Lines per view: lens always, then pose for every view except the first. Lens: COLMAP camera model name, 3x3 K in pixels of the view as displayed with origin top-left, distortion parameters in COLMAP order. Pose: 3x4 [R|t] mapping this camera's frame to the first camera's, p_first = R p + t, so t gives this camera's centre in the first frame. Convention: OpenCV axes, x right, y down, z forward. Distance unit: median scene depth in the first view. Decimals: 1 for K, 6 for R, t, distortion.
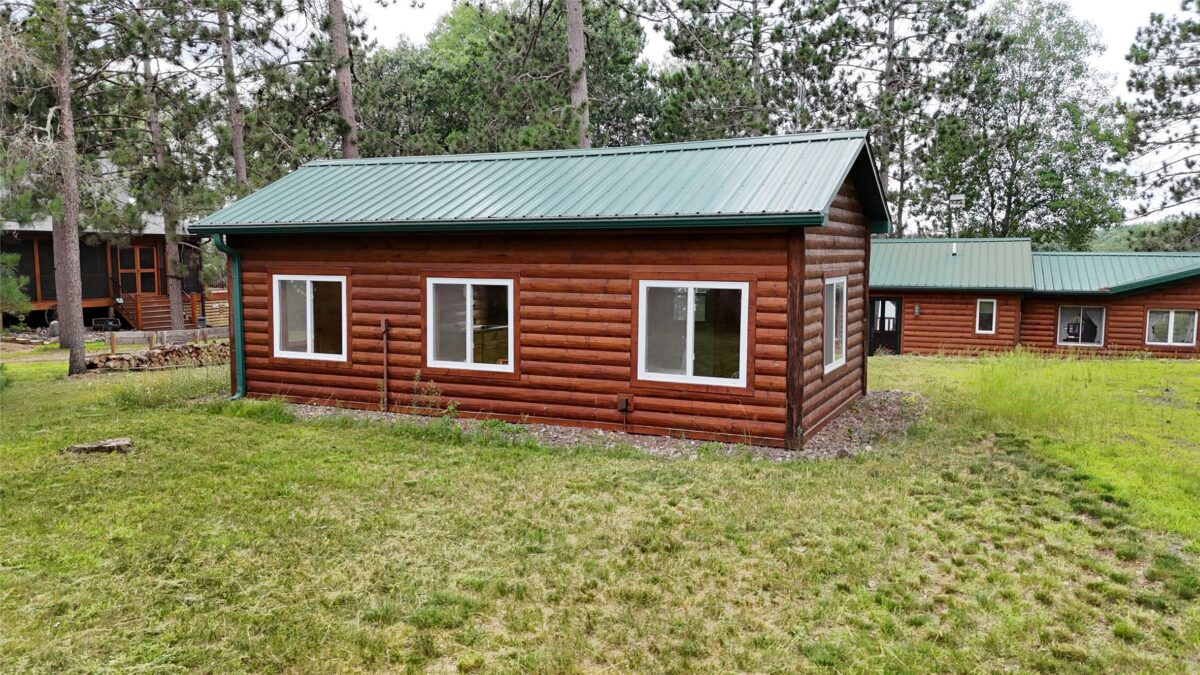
lens RADIAL K [[873.0, 0, 604.9], [0, 873.0, 337.0], [0, 0, 1]] dist [0.080993, -0.073414]
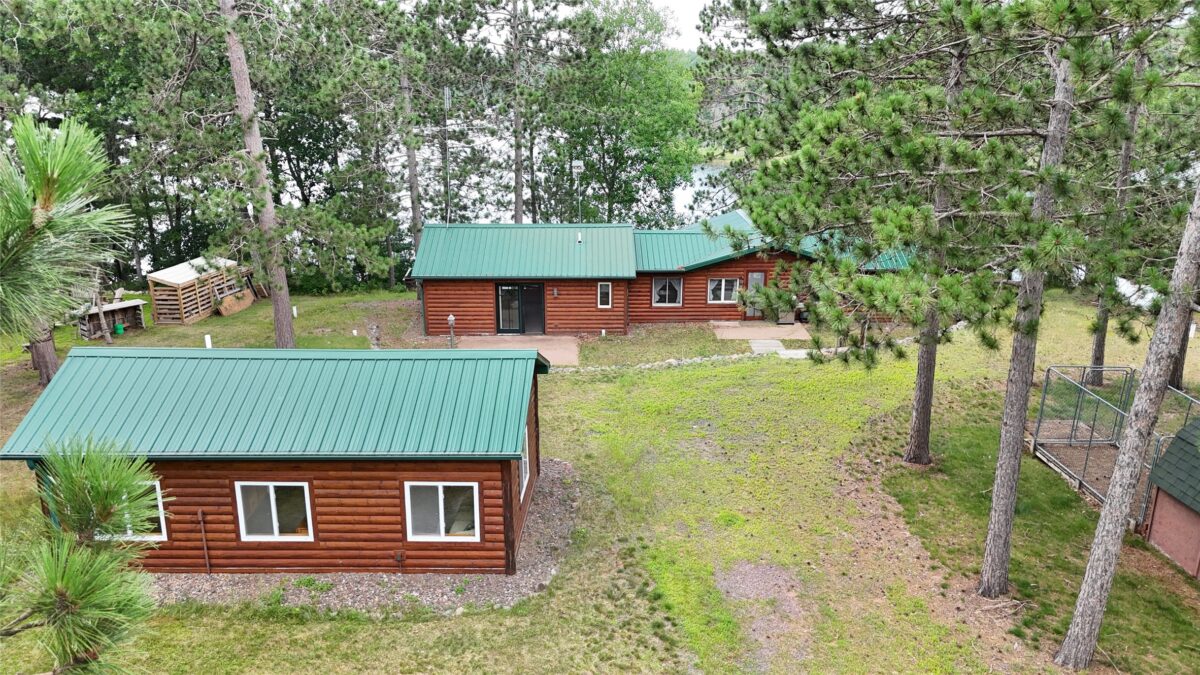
lens RADIAL K [[873.0, 0, 592.9], [0, 873.0, 338.2], [0, 0, 1]] dist [0.080993, -0.073414]
pose [[0.920185, -0.120975, 0.372324, -0.170240], [0.043105, 0.976583, 0.210778, -0.532585], [-0.389105, -0.177906, 0.903851, -0.402012]]
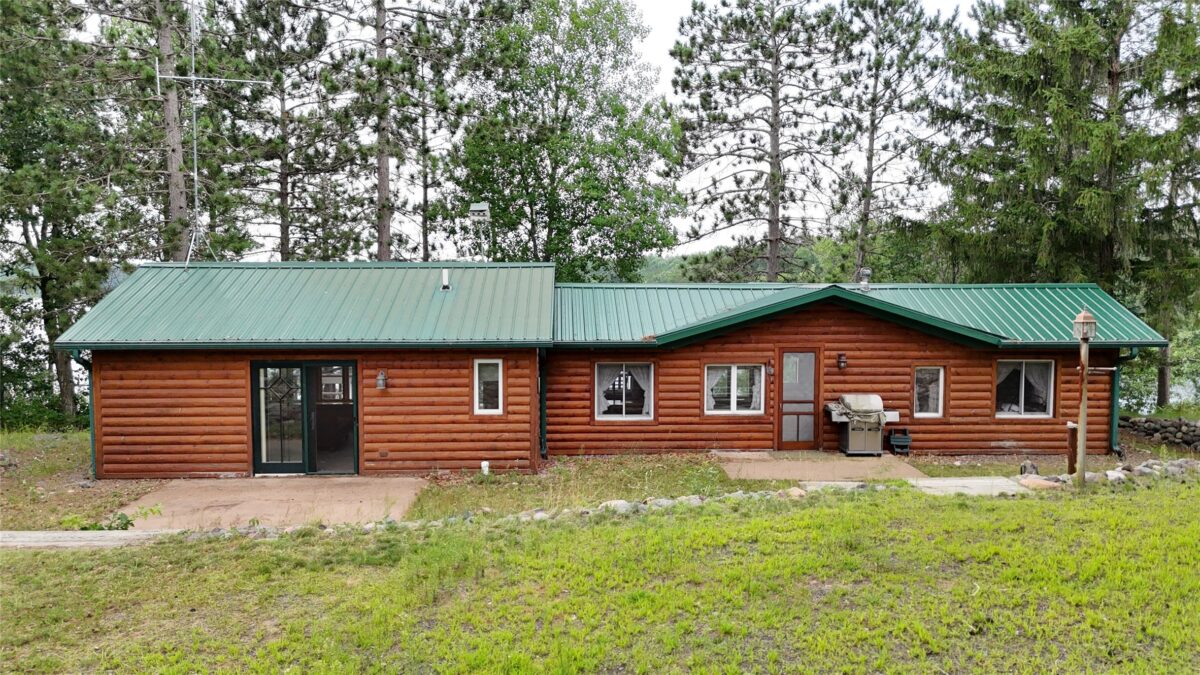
lens RADIAL K [[873.0, 0, 606.6], [0, 873.0, 335.3], [0, 0, 1]] dist [0.080993, -0.073414]
pose [[0.906406, -0.029690, 0.421364, 0.564784], [0.042668, 0.998860, -0.021402, -0.097255], [-0.420248, 0.037378, 0.906639, 0.922179]]
